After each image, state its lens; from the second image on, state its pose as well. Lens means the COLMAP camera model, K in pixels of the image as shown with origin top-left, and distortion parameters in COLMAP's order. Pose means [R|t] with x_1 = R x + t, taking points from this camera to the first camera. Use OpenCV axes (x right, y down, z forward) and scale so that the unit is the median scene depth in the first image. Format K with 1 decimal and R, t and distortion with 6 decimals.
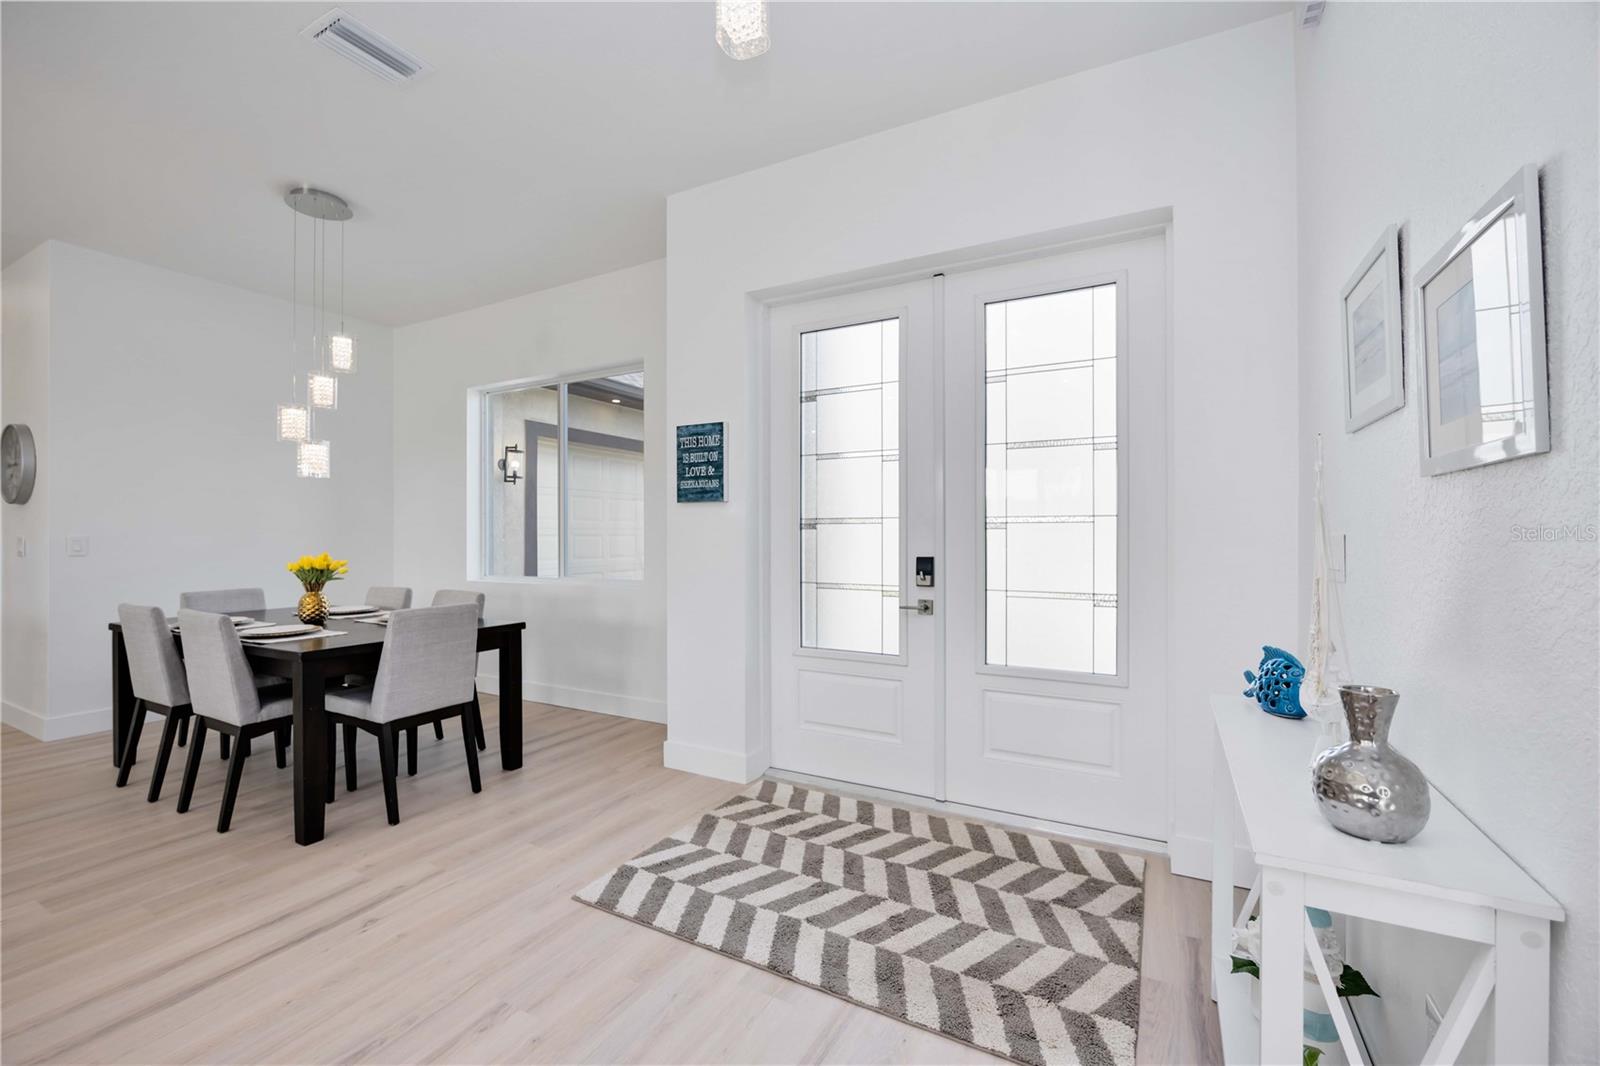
lens RADIAL K [[663.2, 0, 802.5], [0, 663.2, 532.2], [0, 0, 1]] dist [-0.013849, 0.000214]
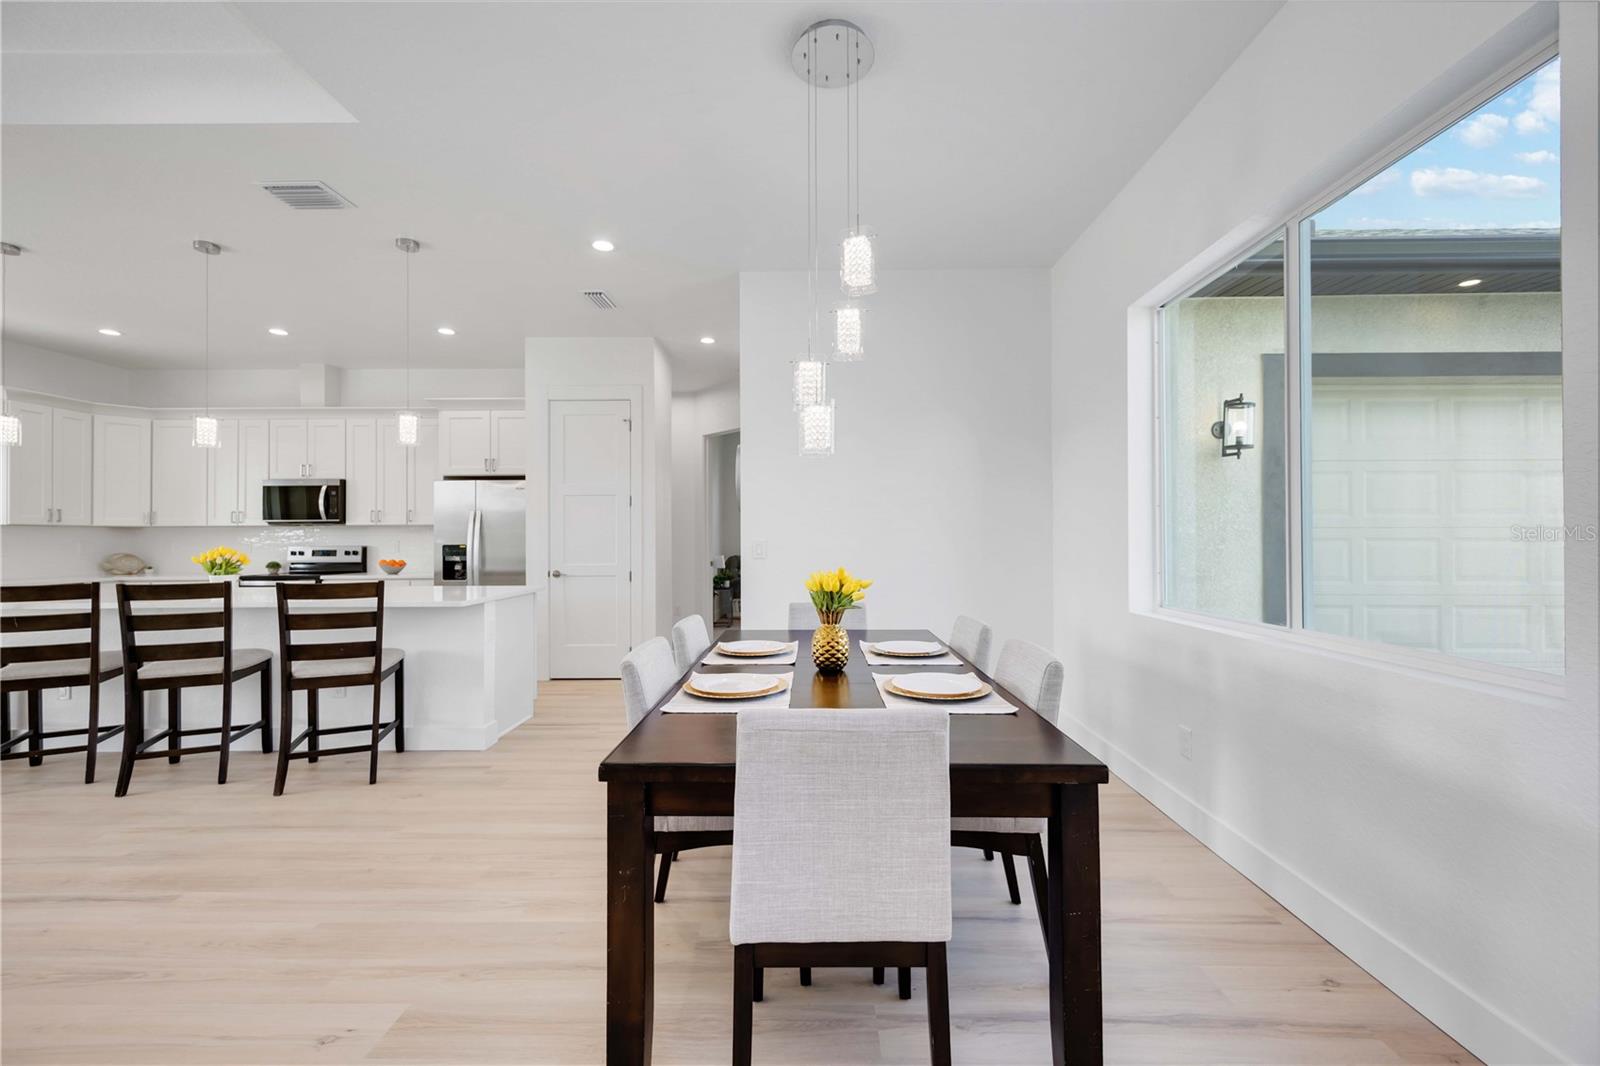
lens RADIAL K [[635.6, 0, 802.2], [0, 635.6, 532.3], [0, 0, 1]] dist [0.009292, -0.000292]
pose [[0.458936, -0.007956, -0.888434, -0.183186], [0.004202, 0.999968, -0.006784, -0.000533], [0.888459, -0.000620, 0.458955, 0.733934]]
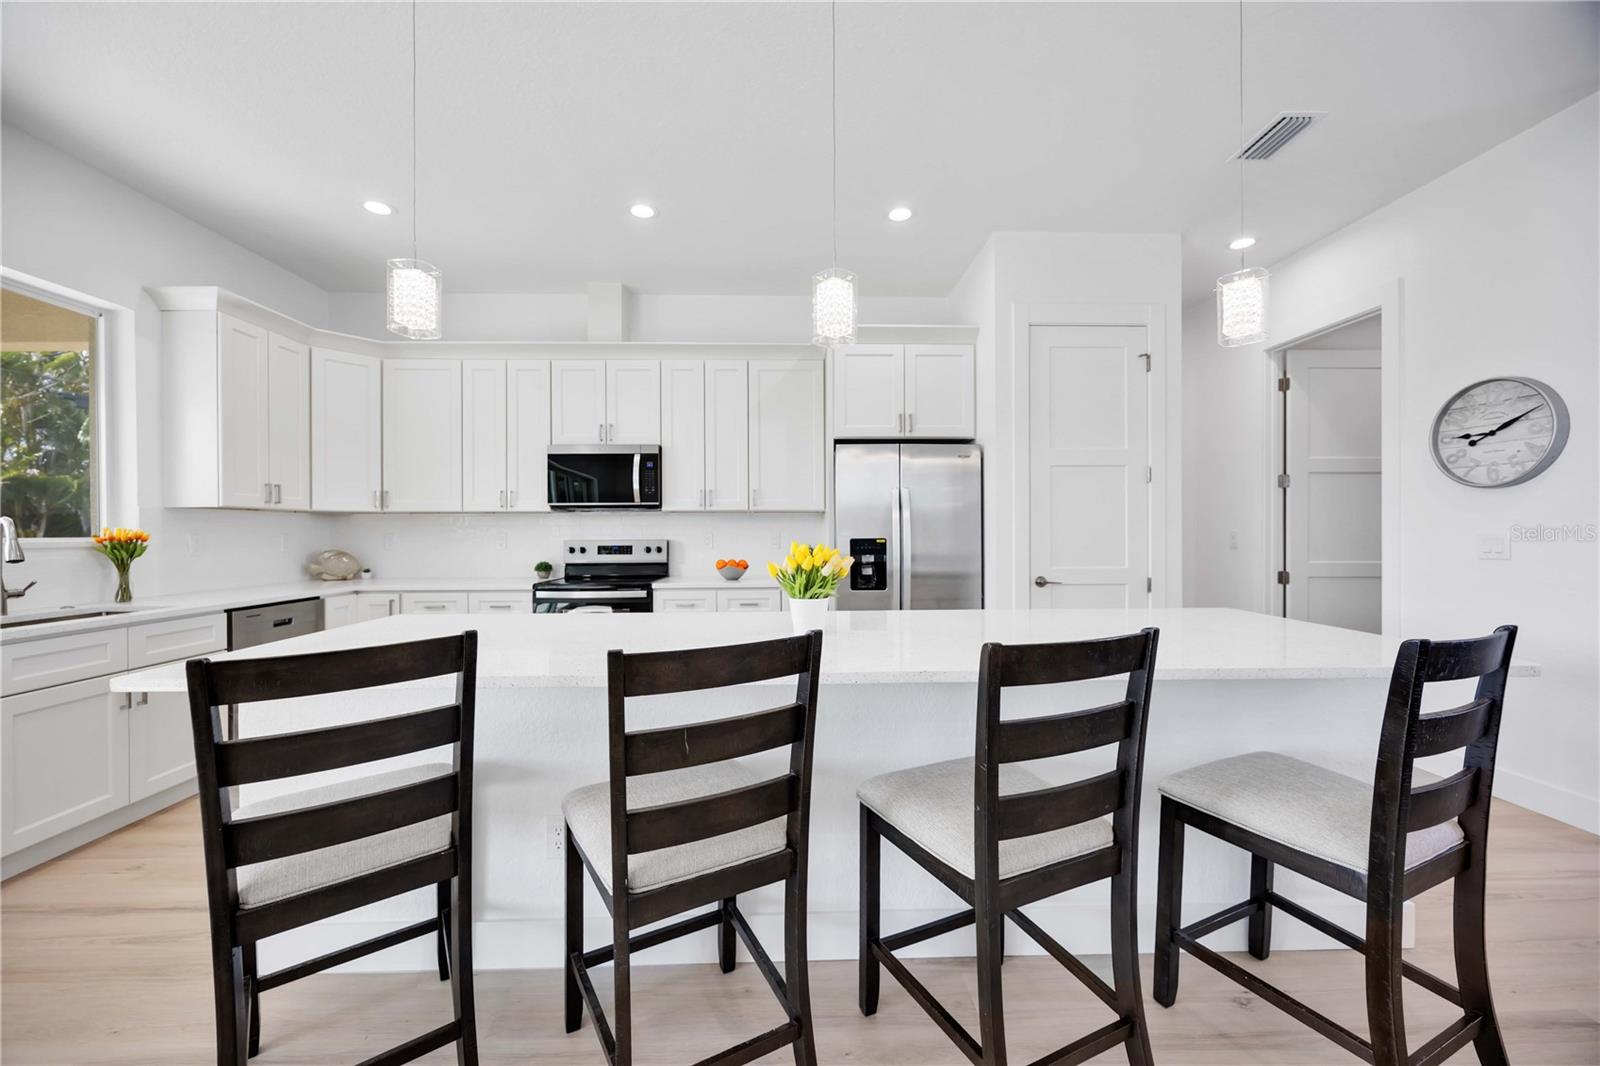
lens RADIAL K [[605.3, 0, 797.2], [0, 605.3, 533.6], [0, 0, 1]] dist [-0.000850, -0.000165]
pose [[0.496299, 0.004479, -0.868140, -1.306673], [0.003362, 0.999969, 0.007080, 0.000186], [0.868145, -0.006432, 0.496268, -0.025064]]
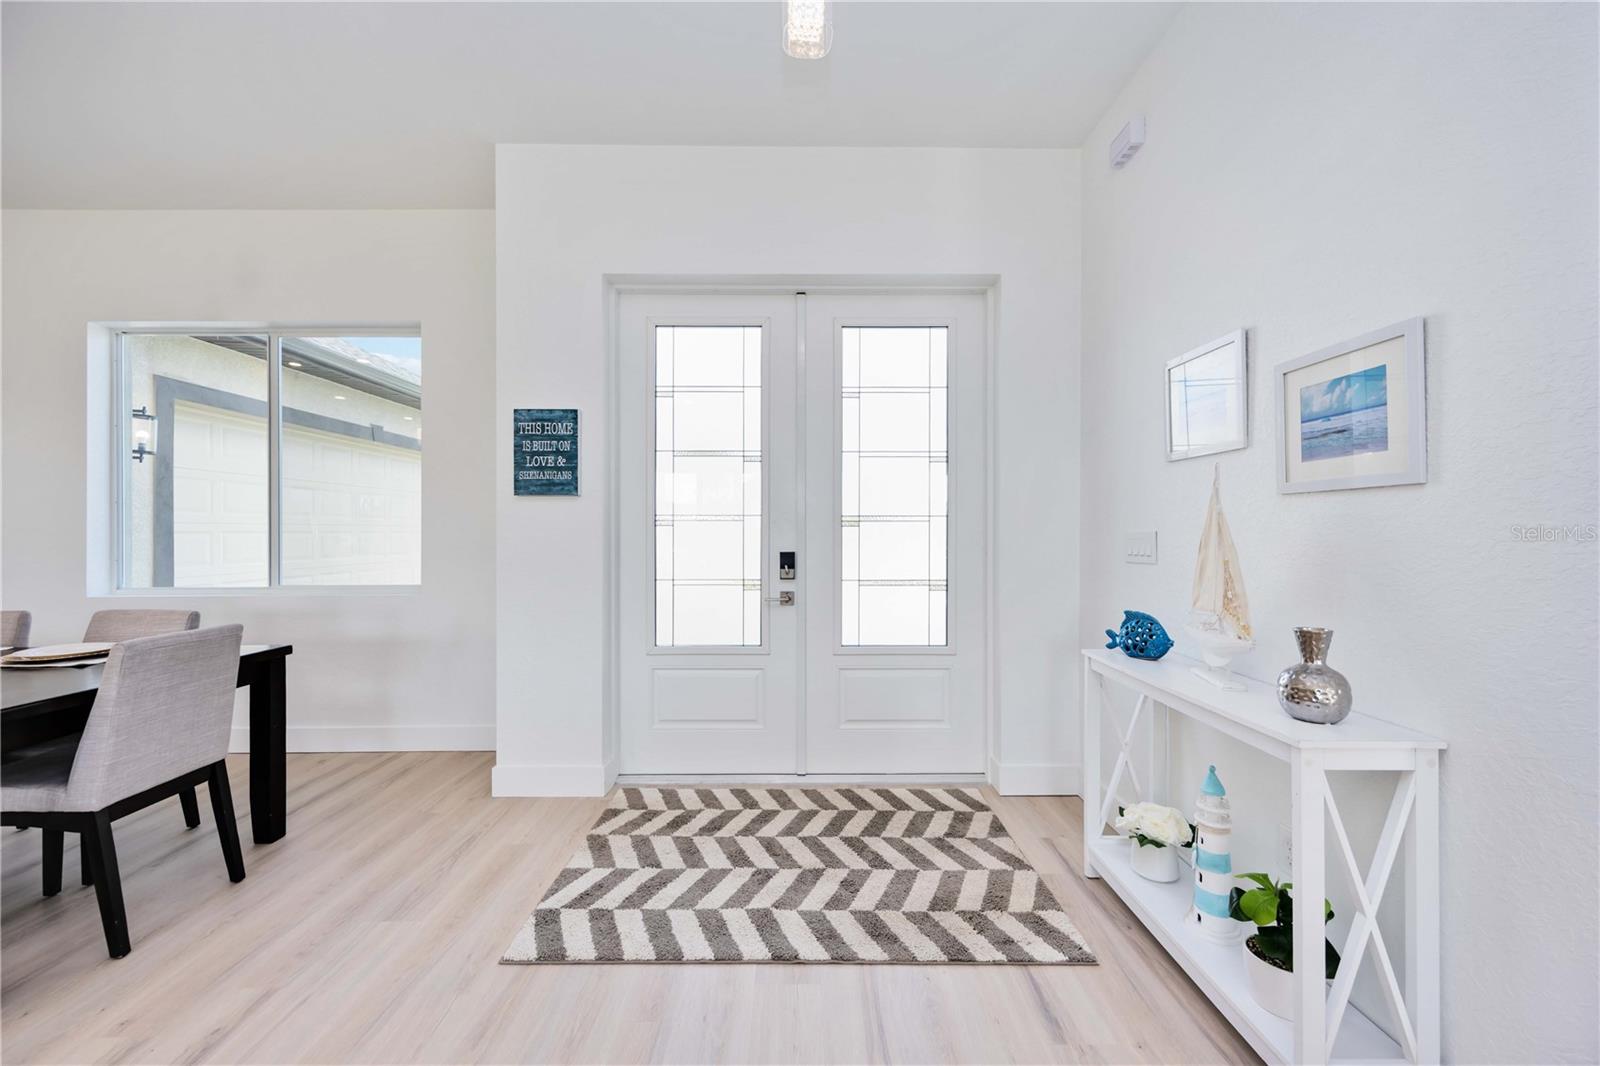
lens RADIAL K [[638.3, 0, 801.0], [0, 638.3, 530.1], [0, 0, 1]] dist [0.005395, -0.000042]
pose [[0.877686, 0.002212, 0.479232, -0.283336], [-0.002200, 0.999997, -0.000585, 0.002093], [-0.479232, -0.000541, 0.877688, 0.070367]]
